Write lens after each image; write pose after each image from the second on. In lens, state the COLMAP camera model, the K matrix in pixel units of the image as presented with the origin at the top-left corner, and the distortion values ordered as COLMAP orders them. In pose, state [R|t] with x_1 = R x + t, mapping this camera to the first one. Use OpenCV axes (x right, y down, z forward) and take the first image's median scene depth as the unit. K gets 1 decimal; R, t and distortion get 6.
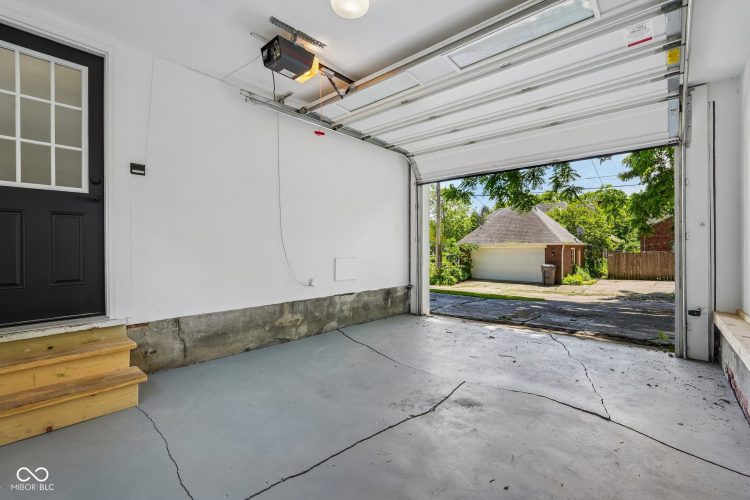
lens RADIAL K [[328.5, 0, 373.7], [0, 328.5, 250.2], [0, 0, 1]] dist [-0.018992, 0.008773]
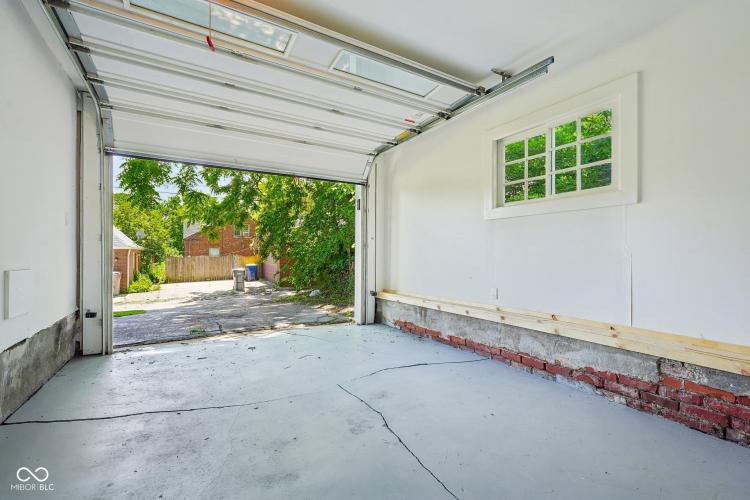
lens RADIAL K [[334.1, 0, 375.2], [0, 334.1, 257.9], [0, 0, 1]] dist [0.001174, 0.000053]
pose [[0.301345, -0.007305, 0.953487, -0.341496], [-0.000817, 0.999968, 0.007919, 0.001815], [-0.953515, -0.003165, 0.301330, 0.301418]]
